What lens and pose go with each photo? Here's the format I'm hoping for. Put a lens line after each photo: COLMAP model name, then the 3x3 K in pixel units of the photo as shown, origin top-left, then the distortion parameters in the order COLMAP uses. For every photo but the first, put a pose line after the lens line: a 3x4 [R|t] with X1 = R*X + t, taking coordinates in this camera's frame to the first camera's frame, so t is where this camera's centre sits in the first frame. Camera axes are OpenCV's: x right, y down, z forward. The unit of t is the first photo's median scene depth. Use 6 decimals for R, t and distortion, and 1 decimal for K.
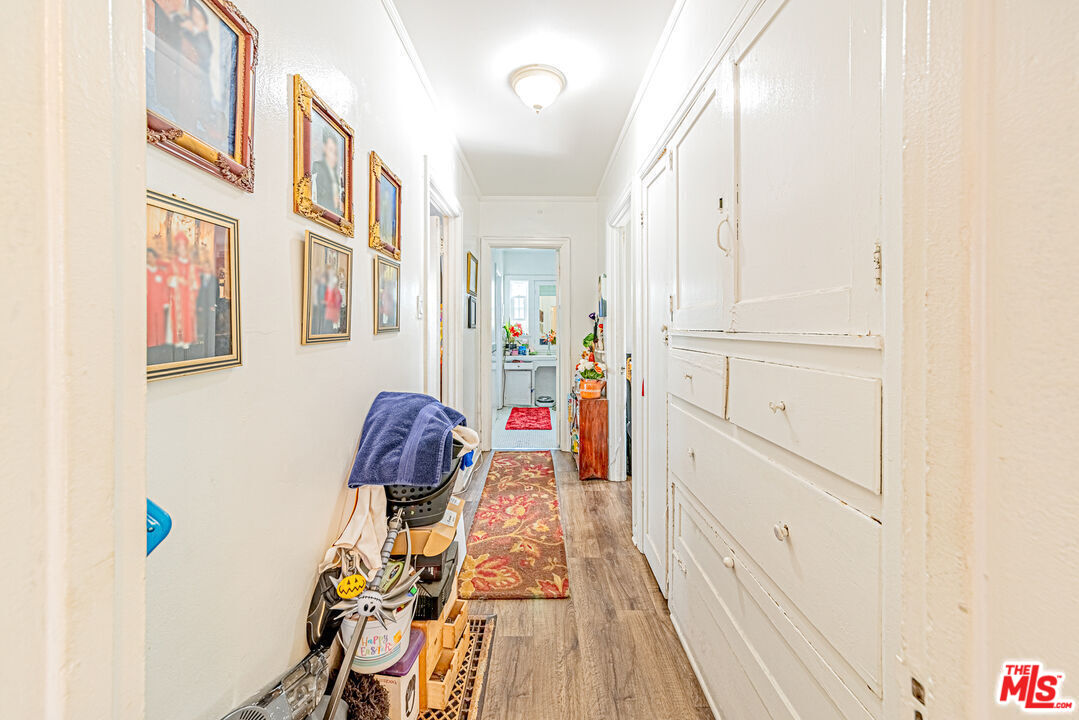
lens RADIAL K [[389.3, 0, 543.1], [0, 389.3, 326.9], [0, 0, 1]] dist [-0.001052, 0.002287]
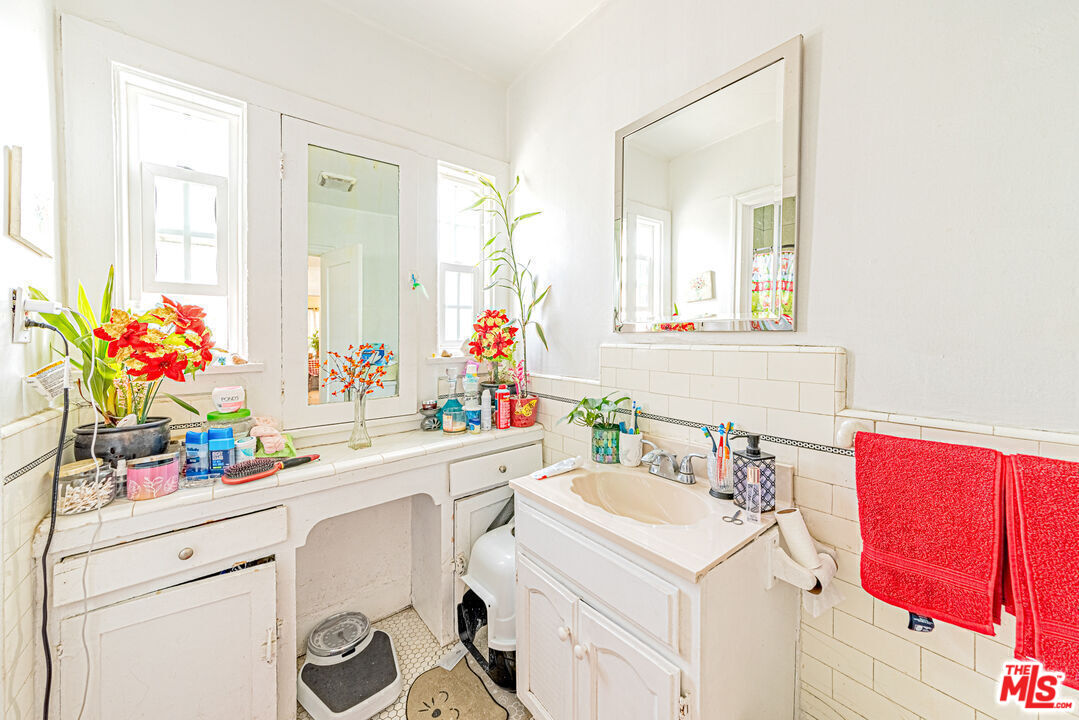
lens RADIAL K [[389.3, 0, 533.8], [0, 389.3, 333.6], [0, 0, 1]] dist [-0.001052, 0.002287]
pose [[0.789216, -0.006480, 0.614081, -0.076364], [0.004523, 0.999979, 0.004739, 0.007497], [-0.614099, -0.000962, 0.789229, 1.266267]]
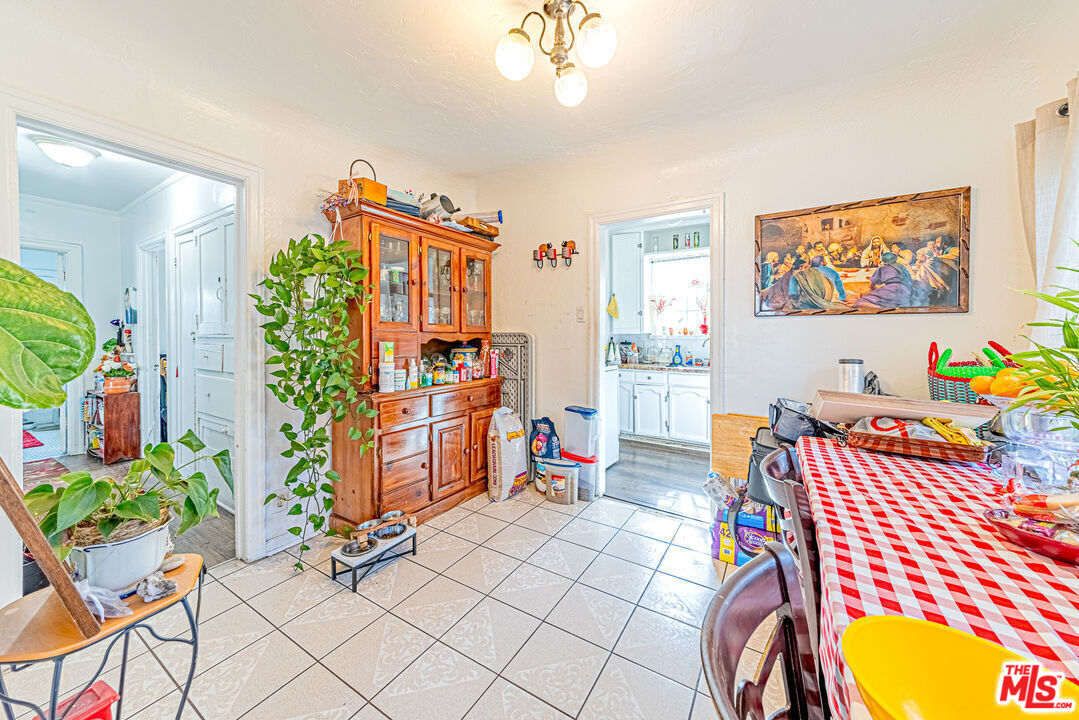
lens RADIAL K [[389.3, 0, 550.4], [0, 389.3, 333.2], [0, 0, 1]] dist [-0.001052, 0.002287]
pose [[0.535886, -0.006037, 0.844269, -0.143438], [0.003858, 0.999982, 0.004702, 0.001634], [-0.844282, 0.000737, 0.535899, -0.609677]]
